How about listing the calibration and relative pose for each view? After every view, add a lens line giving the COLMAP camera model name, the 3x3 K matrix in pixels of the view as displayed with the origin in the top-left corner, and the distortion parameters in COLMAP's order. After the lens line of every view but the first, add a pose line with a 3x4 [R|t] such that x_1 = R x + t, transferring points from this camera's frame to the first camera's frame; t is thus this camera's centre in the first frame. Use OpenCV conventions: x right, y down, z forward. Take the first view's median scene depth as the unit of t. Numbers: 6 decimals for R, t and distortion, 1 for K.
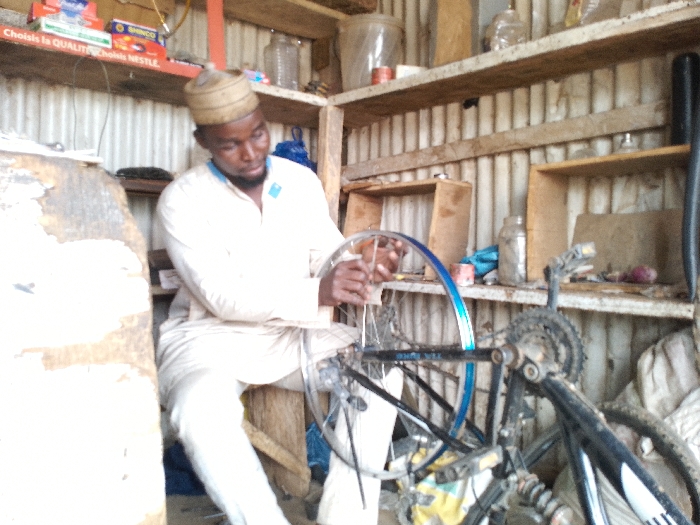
lens RADIAL K [[551.7, 0, 347.9], [0, 551.7, 263.3], [0, 0, 1]] dist [0.064916, -0.126872]
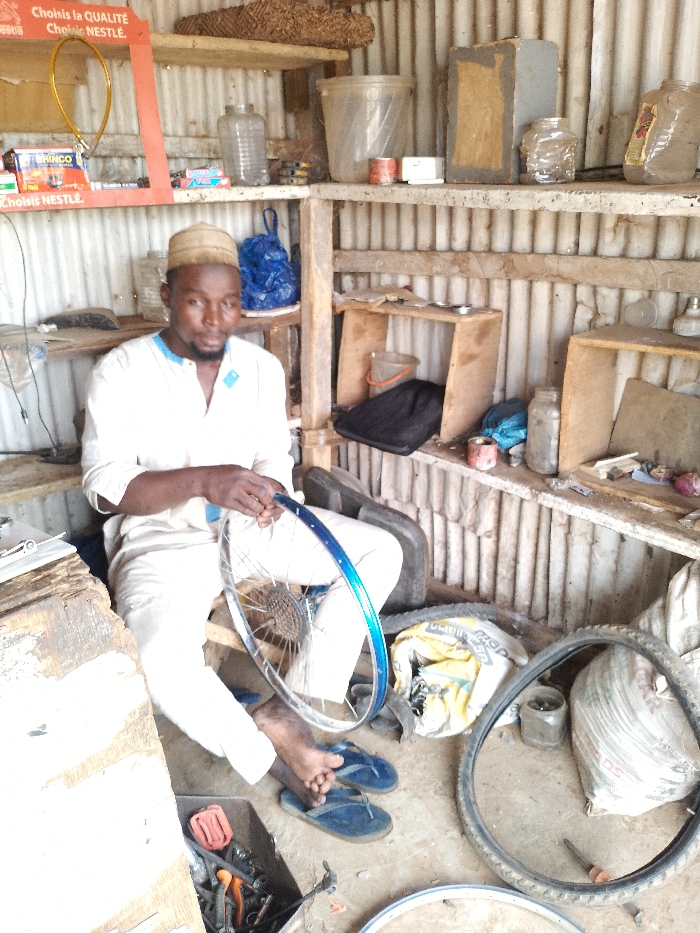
lens RADIAL K [[749.4, 0, 348.9], [0, 749.4, 464.9], [0, 0, 1]] dist [0.054216, -0.155260]
pose [[0.999306, -0.034815, -0.013245, 0.015841], [0.037236, 0.943128, 0.330338, -0.287876], [0.000991, -0.330602, 0.943770, -0.060195]]
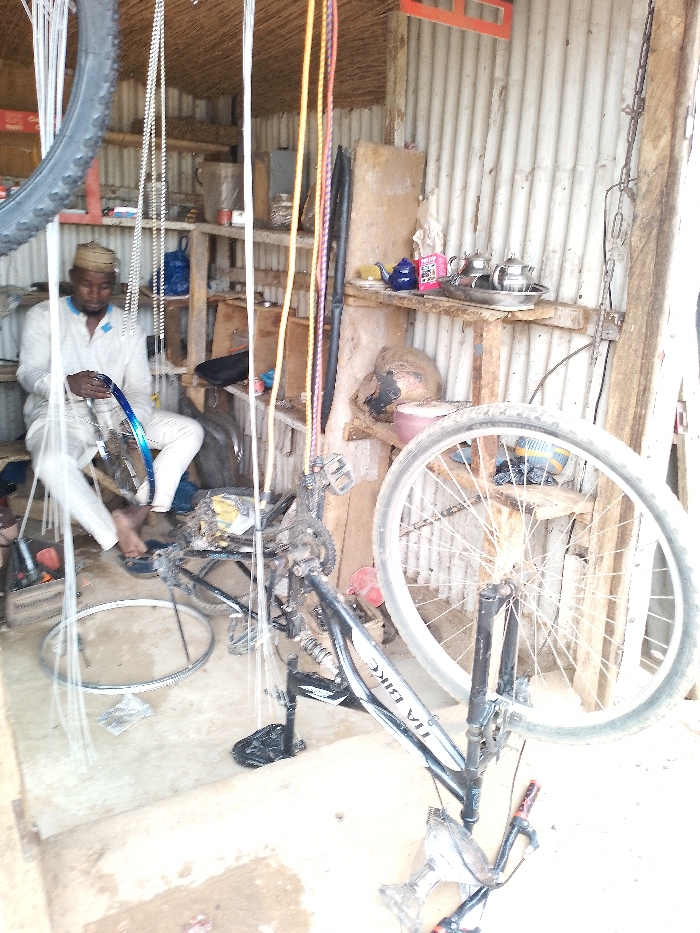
lens RADIAL K [[750.9, 0, 350.8], [0, 750.9, 473.7], [0, 0, 1]] dist [0.007870, -0.066517]
pose [[0.983421, 0.100469, -0.150961, 0.627780], [-0.056179, 0.960329, 0.273154, -0.248595], [0.172416, -0.260144, 0.950051, -0.676471]]
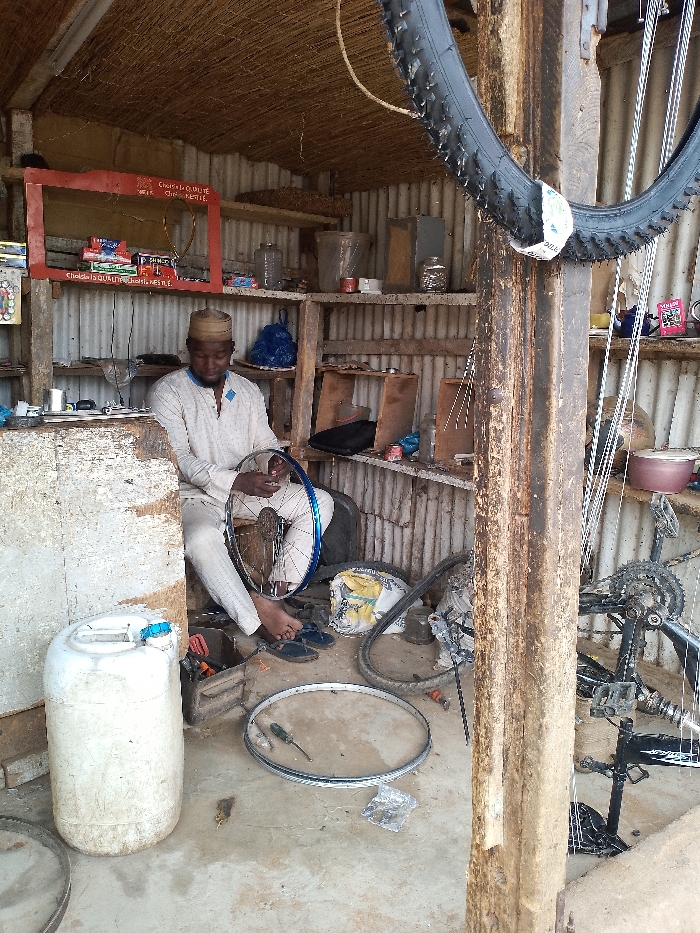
lens RADIAL K [[747.6, 0, 351.1], [0, 747.6, 479.3], [0, 0, 1]] dist [0.029232, -0.115549]
pose [[0.997441, 0.045978, -0.054751, 0.172207], [-0.037208, 0.987737, 0.151630, -0.156763], [0.061051, -0.149204, 0.986920, -0.672415]]
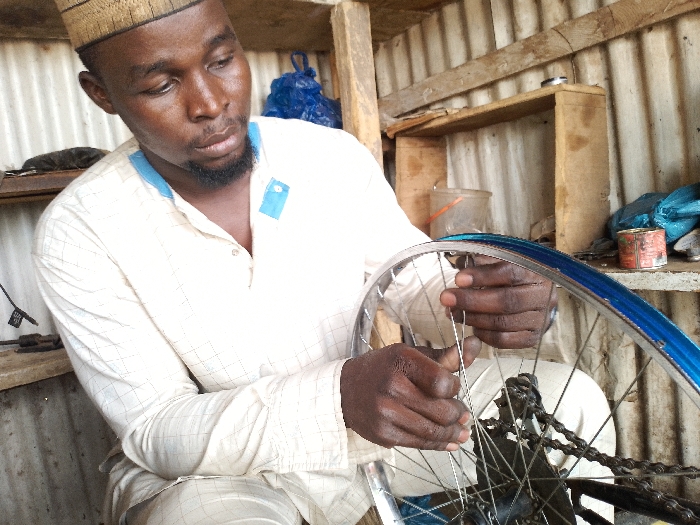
lens RADIAL K [[560.9, 0, 350.0], [0, 560.9, 262.5], [0, 0, 1]] dist [0.029232, -0.115549]
pose [[0.987017, -0.156816, -0.034735, -0.053751], [0.158955, 0.984716, 0.071189, -0.043175], [0.023040, -0.075786, 0.996858, 0.366596]]
